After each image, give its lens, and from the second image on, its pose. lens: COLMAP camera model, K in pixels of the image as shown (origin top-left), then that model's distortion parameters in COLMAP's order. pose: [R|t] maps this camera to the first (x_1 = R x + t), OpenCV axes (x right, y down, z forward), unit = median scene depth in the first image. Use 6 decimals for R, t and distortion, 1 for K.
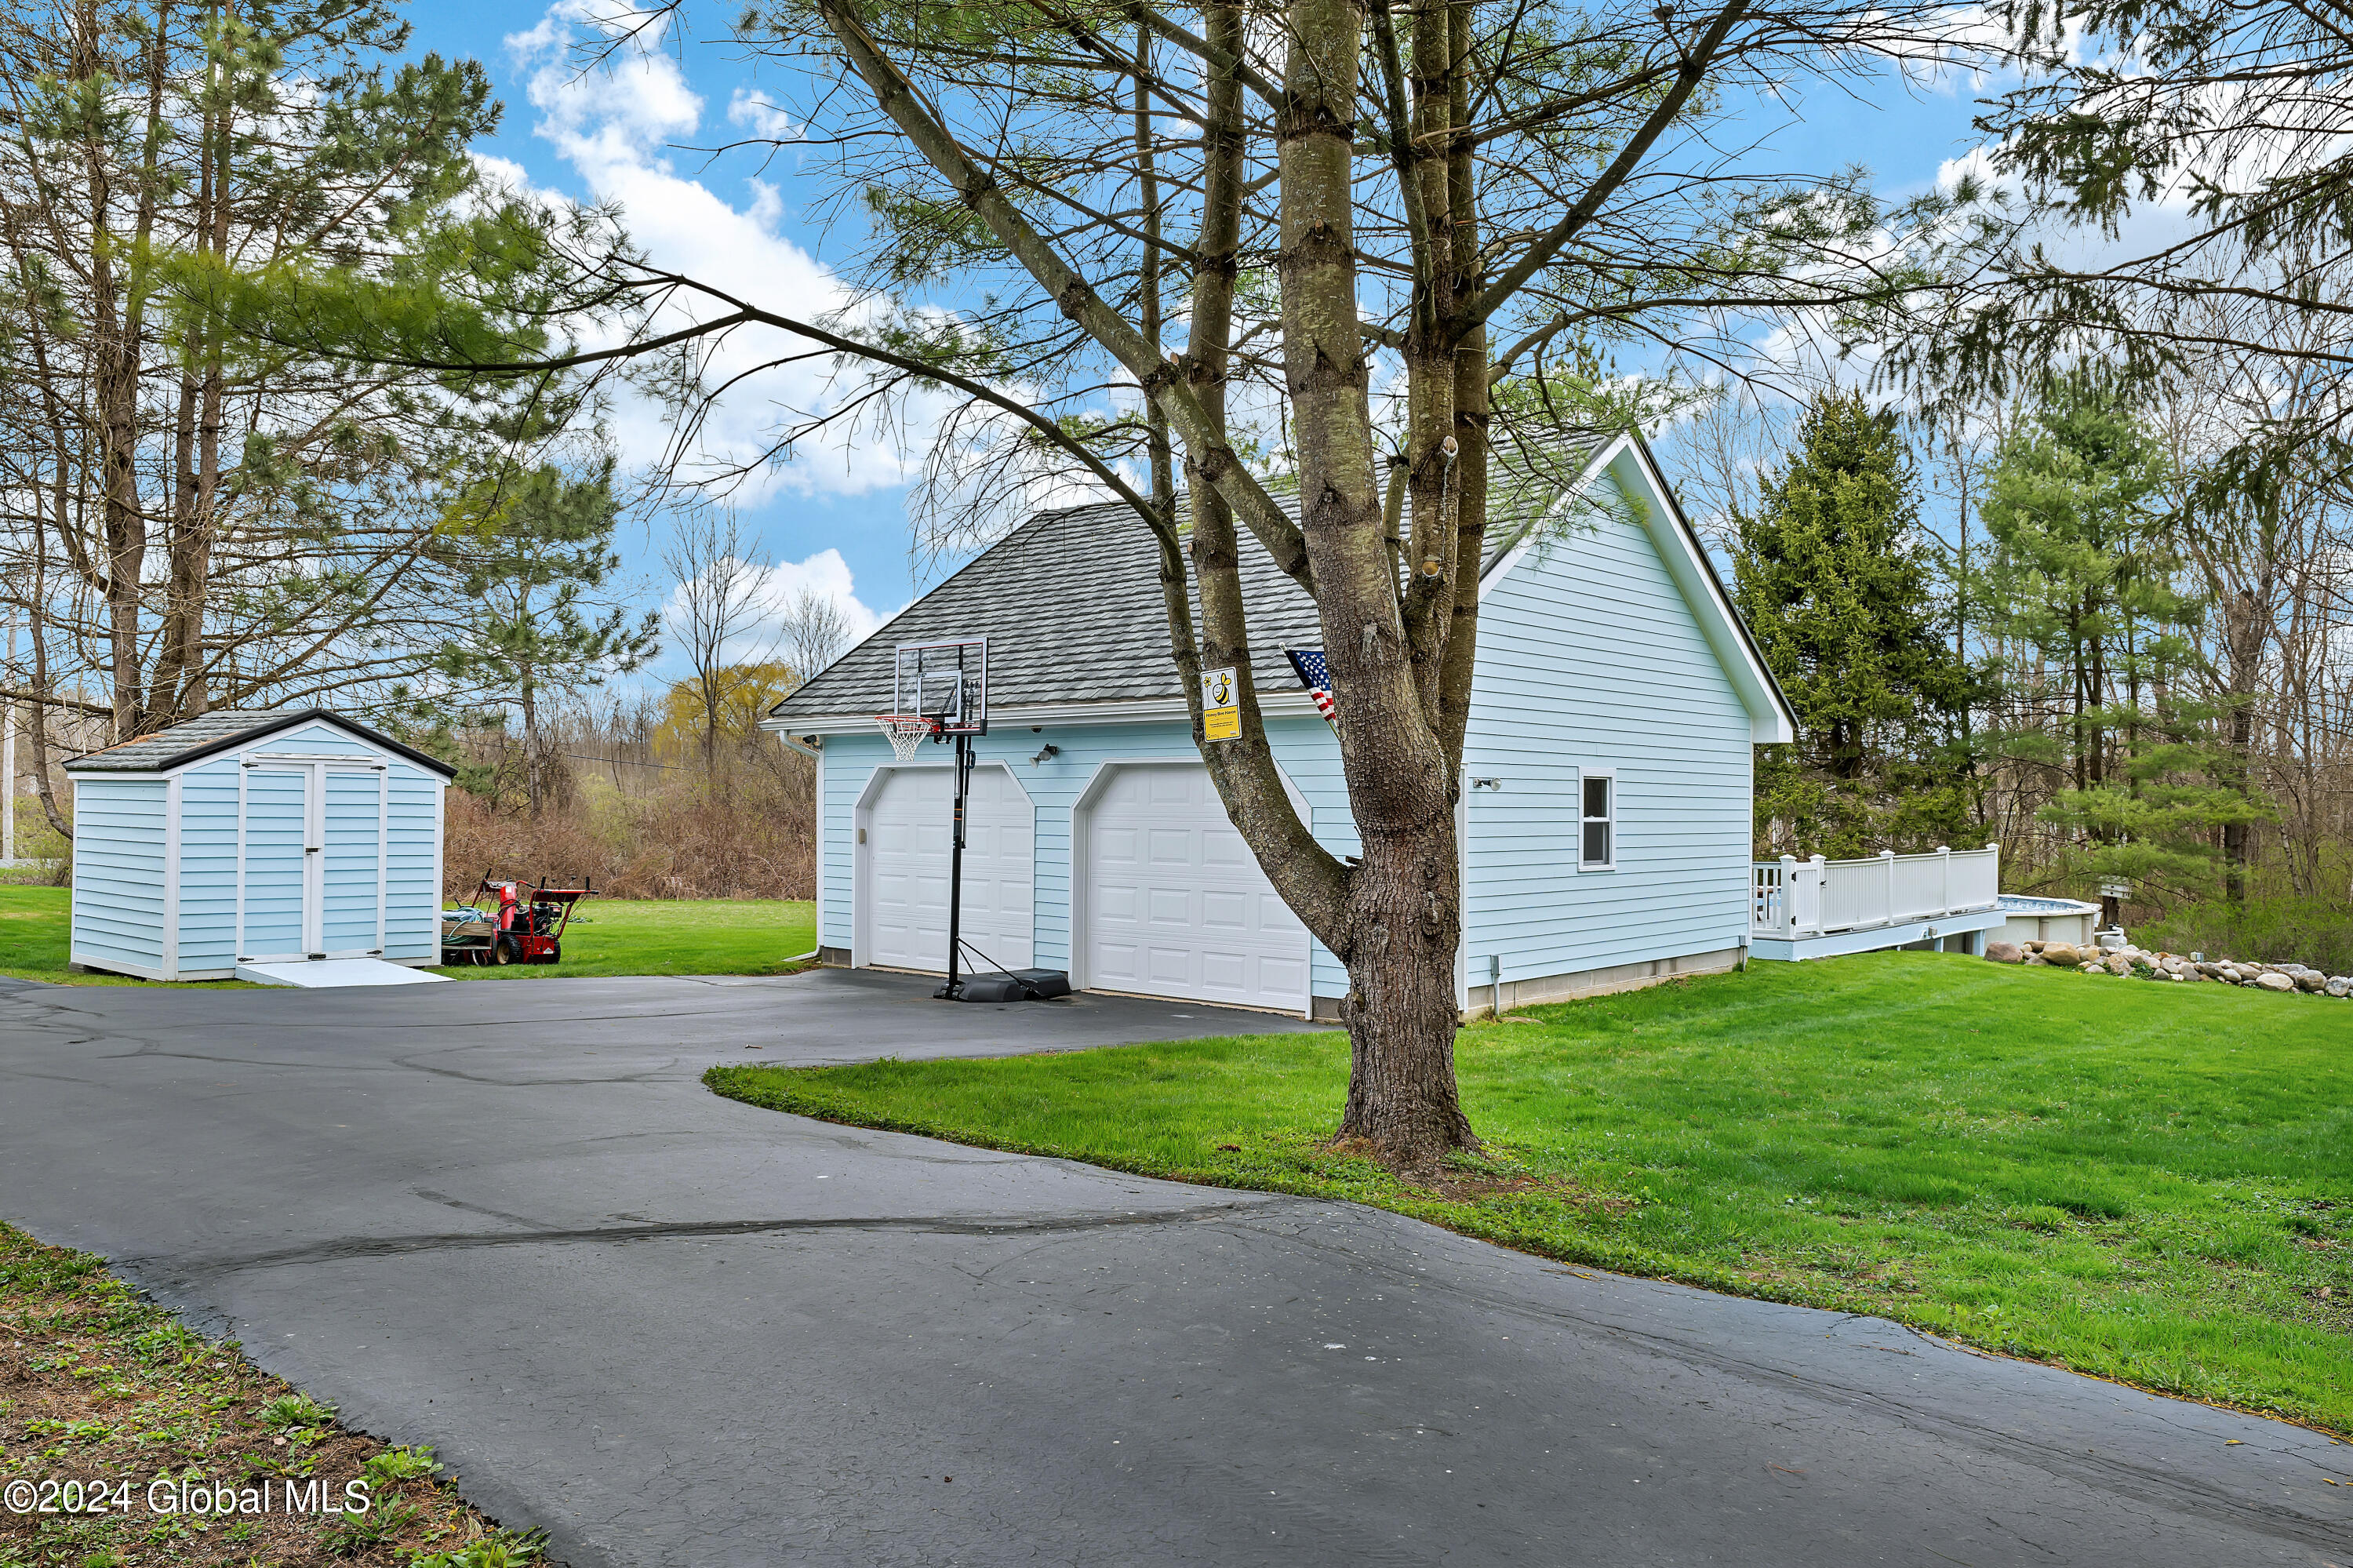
lens RADIAL K [[1668.1, 0, 1176.5], [0, 1668.1, 784.0], [0, 0, 1]] dist [0.000899, 0.001899]
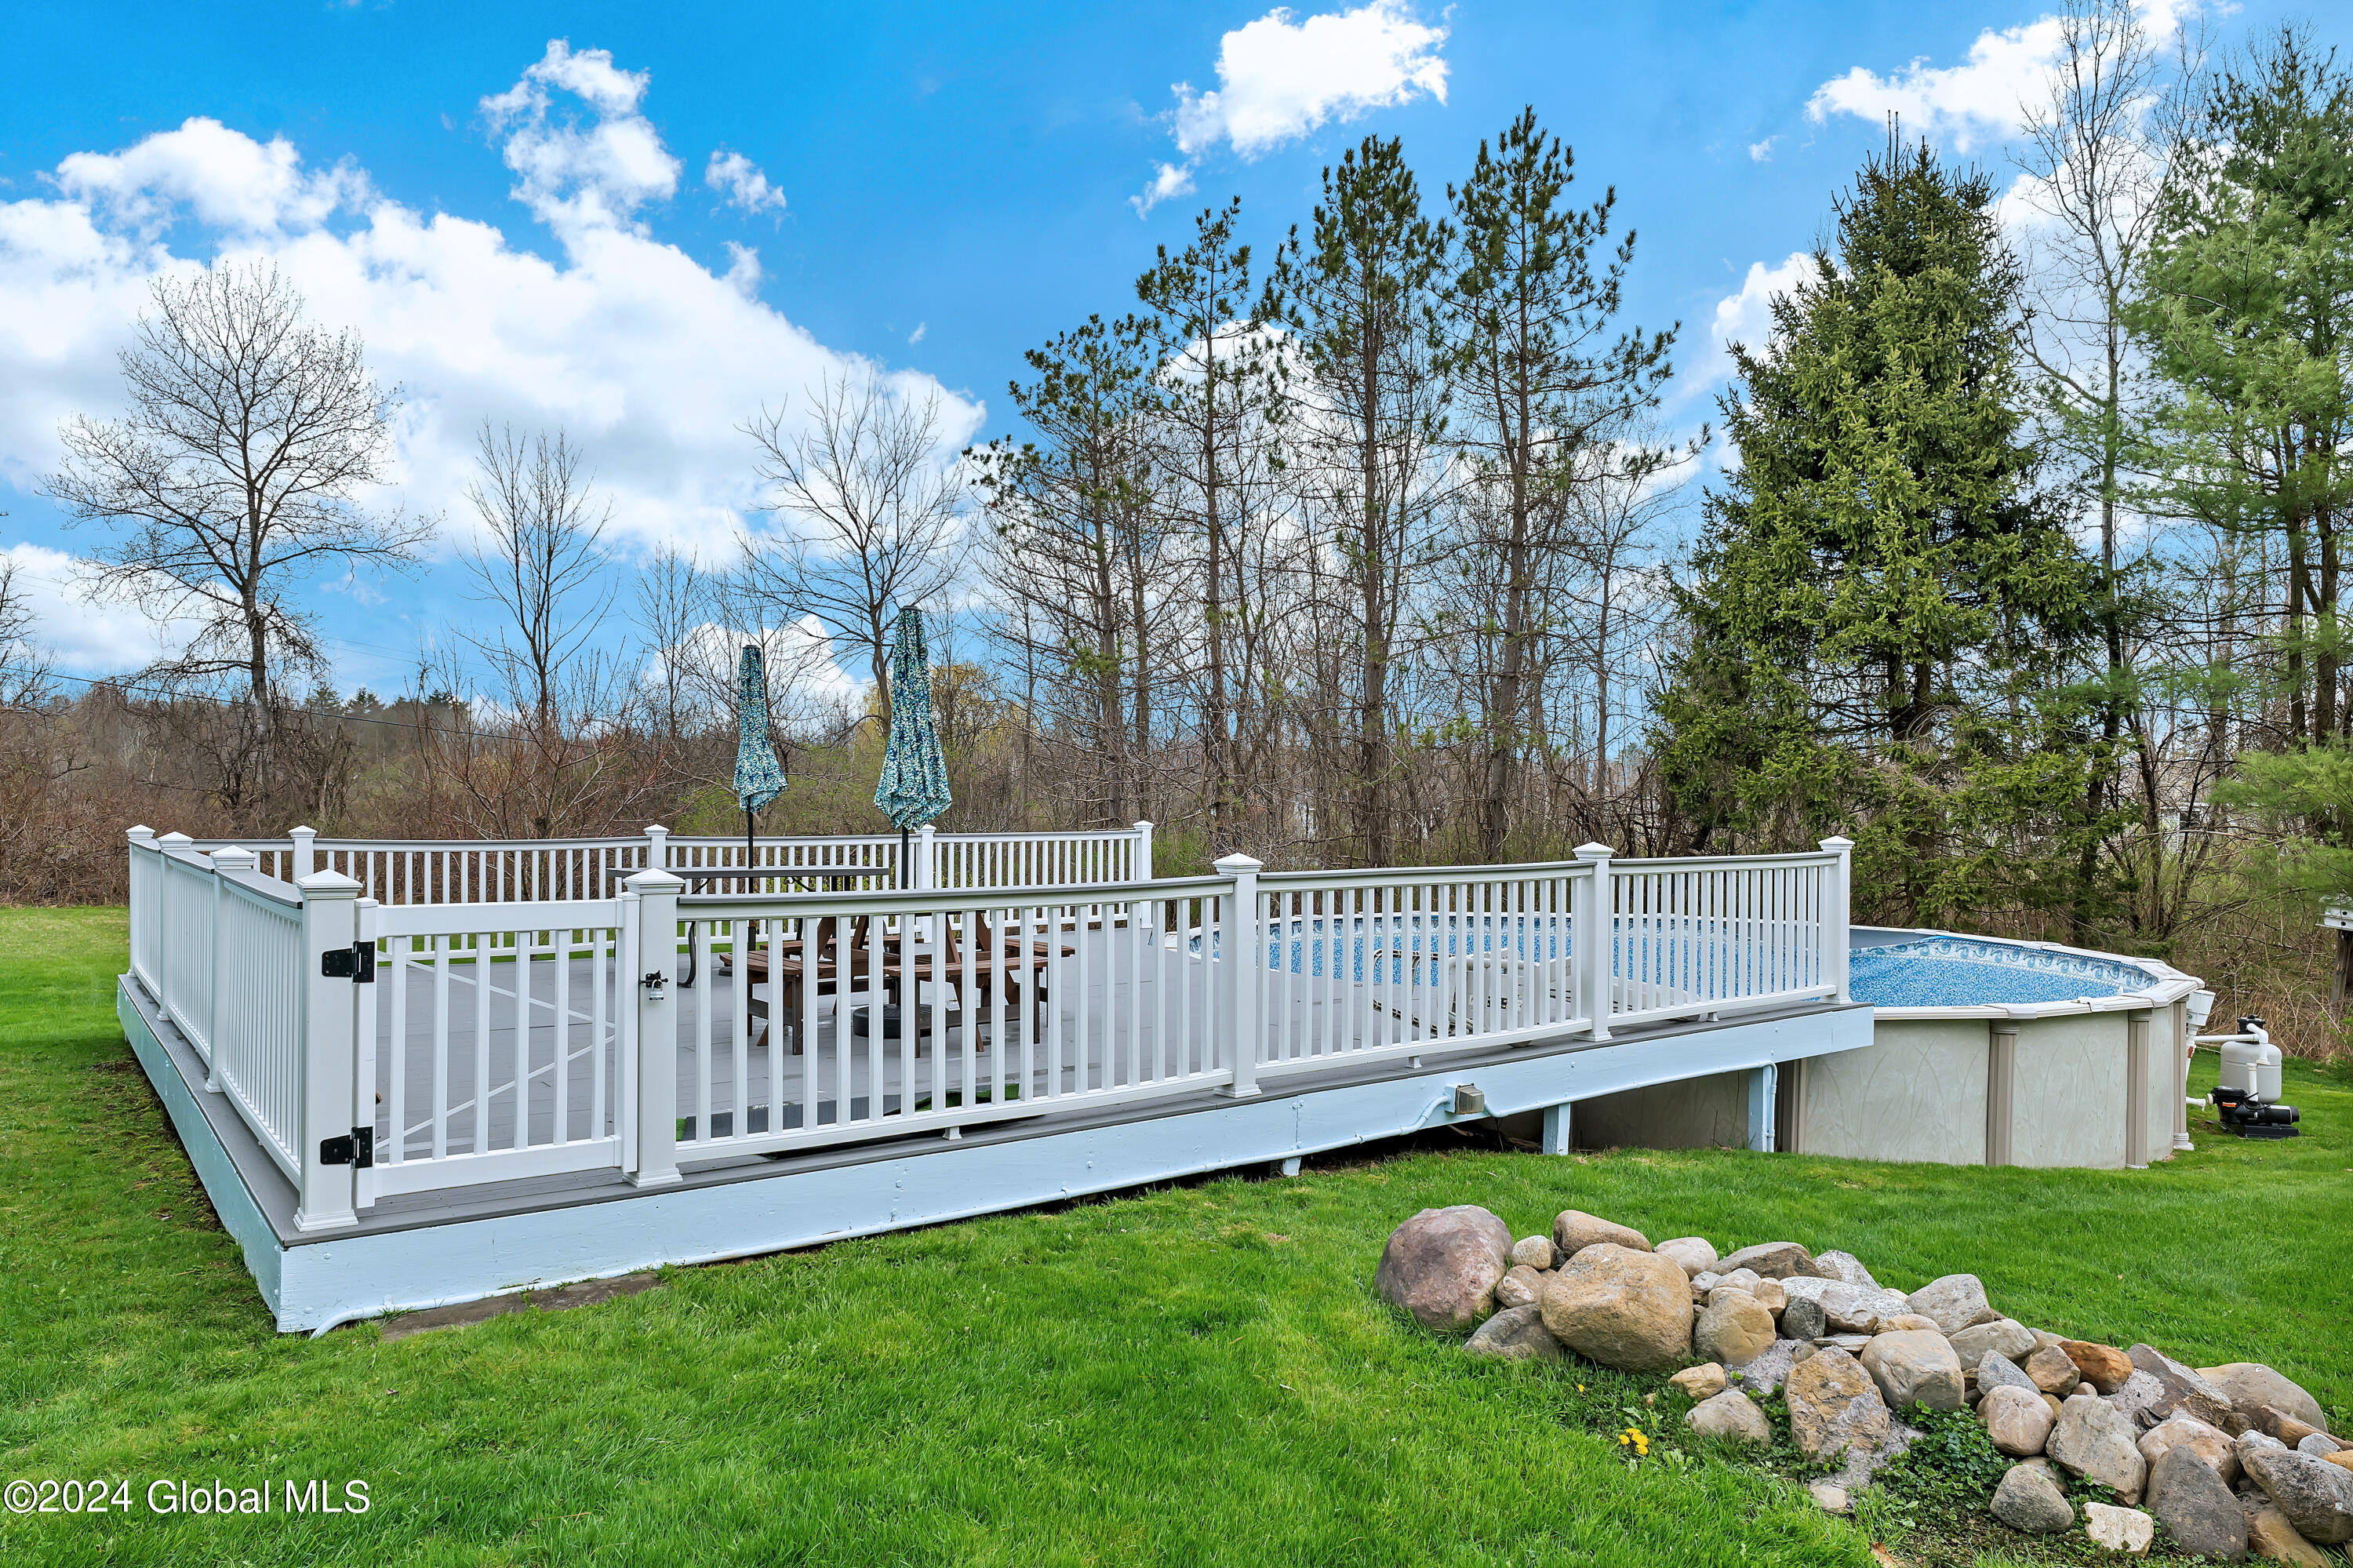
lens RADIAL K [[1528.9, 0, 1176.5], [0, 1528.9, 784.0], [0, 0, 1]] dist [-0.002005, -0.003158]
pose [[0.980815, -0.003175, -0.194916, 0.242396], [0.003776, 0.999989, 0.002712, 0.011294], [0.194906, -0.003396, 0.980816, 0.358773]]
